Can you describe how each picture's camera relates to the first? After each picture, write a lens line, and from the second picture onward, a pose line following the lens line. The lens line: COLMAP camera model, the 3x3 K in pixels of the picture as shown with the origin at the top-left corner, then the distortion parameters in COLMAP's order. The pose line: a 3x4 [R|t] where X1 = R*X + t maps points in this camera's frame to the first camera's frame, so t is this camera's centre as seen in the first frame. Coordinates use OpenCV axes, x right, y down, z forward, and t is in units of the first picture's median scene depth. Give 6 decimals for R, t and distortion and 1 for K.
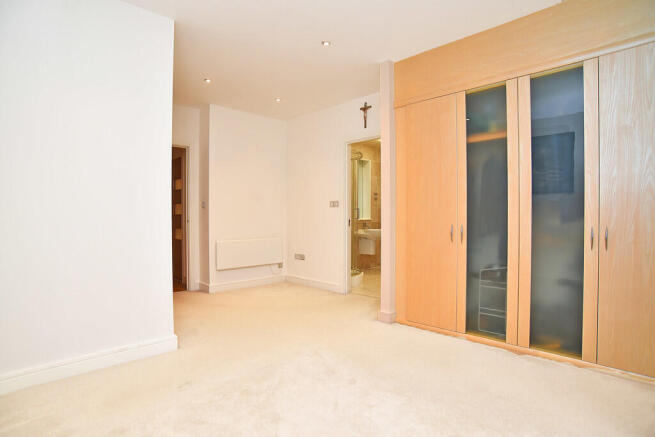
lens RADIAL K [[341.6, 0, 327.2], [0, 341.6, 221.7], [0, 0, 1]] dist [-0.053081, 0.000190]
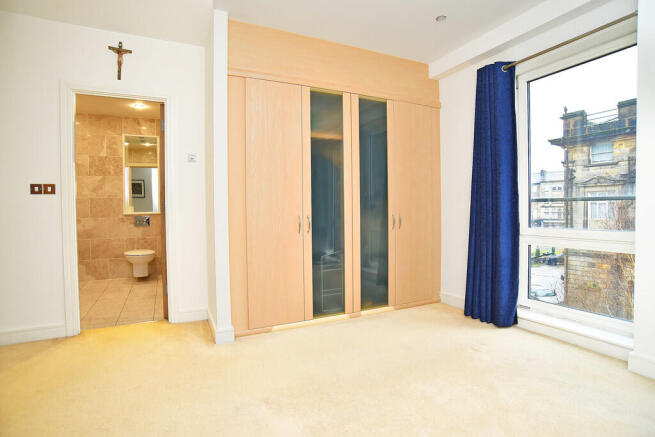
lens RADIAL K [[341.6, 0, 329.7], [0, 341.6, 215.1], [0, 0, 1]] dist [-0.053081, 0.000190]
pose [[0.340380, -0.021537, 0.940041, -0.374603], [0.025088, 0.999590, 0.013817, -0.003352], [-0.939953, 0.018881, 0.340780, 0.389486]]
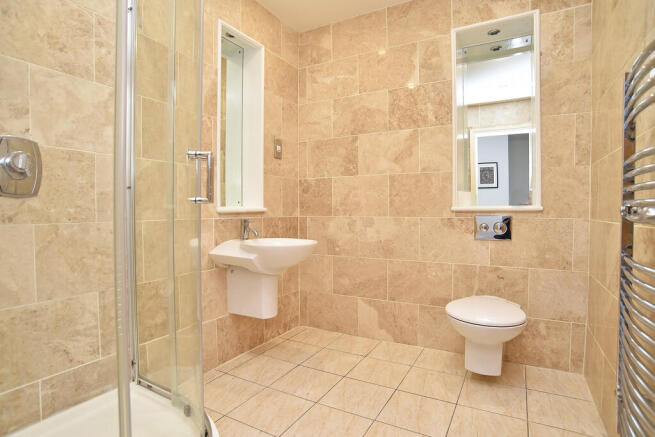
lens RADIAL K [[341.6, 0, 327.8], [0, 341.6, 218.2], [0, 0, 1]] dist [-0.053081, 0.000190]
pose [[0.966557, -0.011208, 0.256206, 0.159073], [0.008365, 0.999891, 0.012184, -0.002639], [-0.256315, -0.009633, 0.966545, 1.007061]]
